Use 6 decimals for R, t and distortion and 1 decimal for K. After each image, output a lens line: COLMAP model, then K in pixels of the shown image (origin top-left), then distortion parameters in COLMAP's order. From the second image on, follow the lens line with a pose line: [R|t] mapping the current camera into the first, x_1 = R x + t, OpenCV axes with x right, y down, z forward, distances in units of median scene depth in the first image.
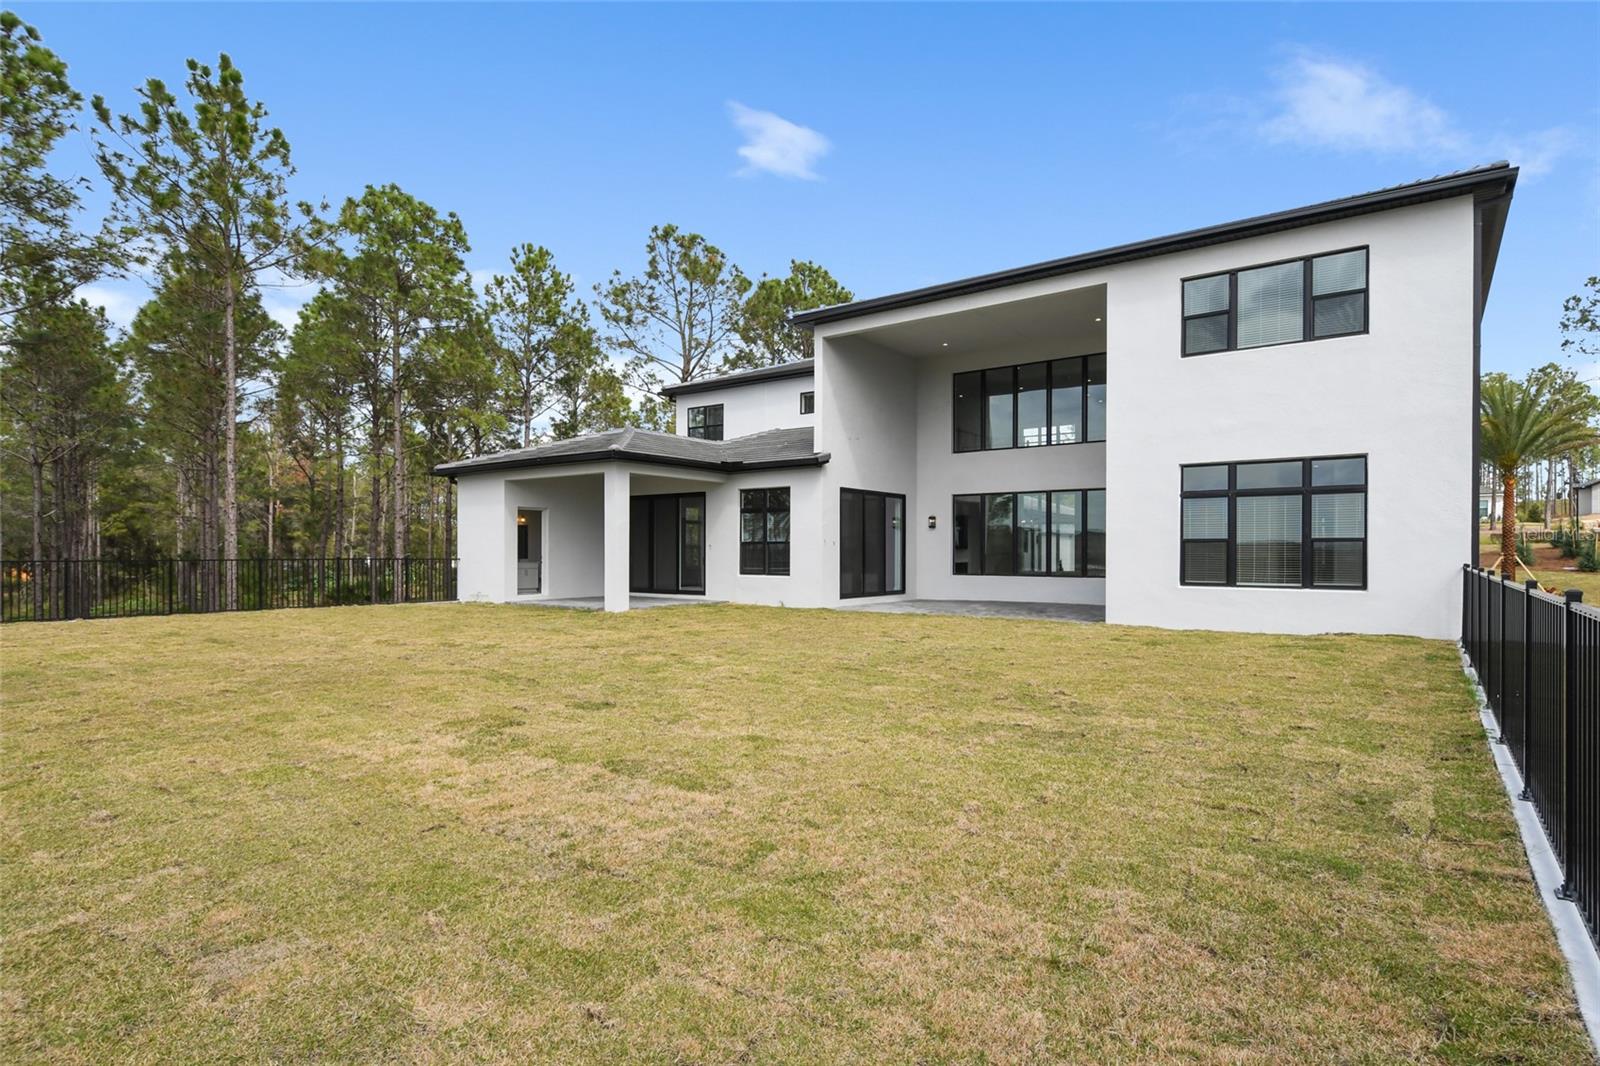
lens RADIAL K [[818.9, 0, 806.8], [0, 818.9, 559.3], [0, 0, 1]] dist [-0.000642, -0.000254]
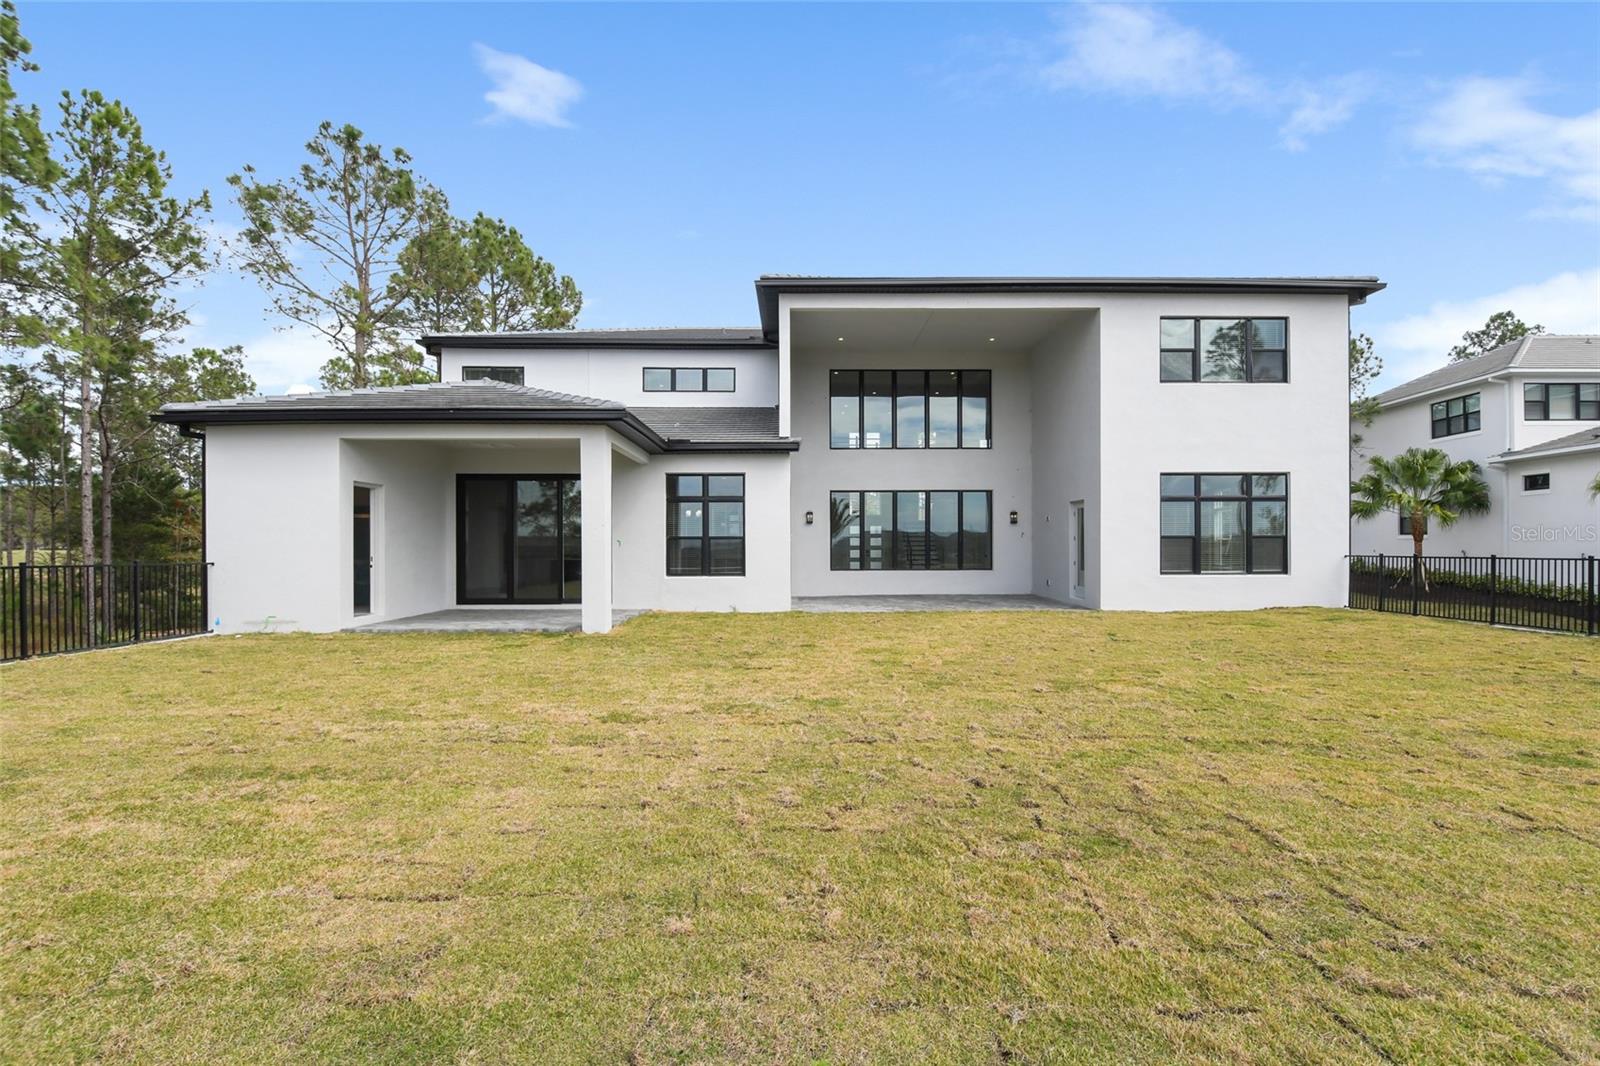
lens RADIAL K [[742.1, 0, 799.1], [0, 742.1, 554.1], [0, 0, 1]] dist [0.017965, -0.022746]
pose [[0.799236, -0.009782, 0.600938, -0.489404], [0.010473, 0.999942, 0.002349, -0.004677], [-0.600926, 0.004416, 0.799292, 0.362076]]
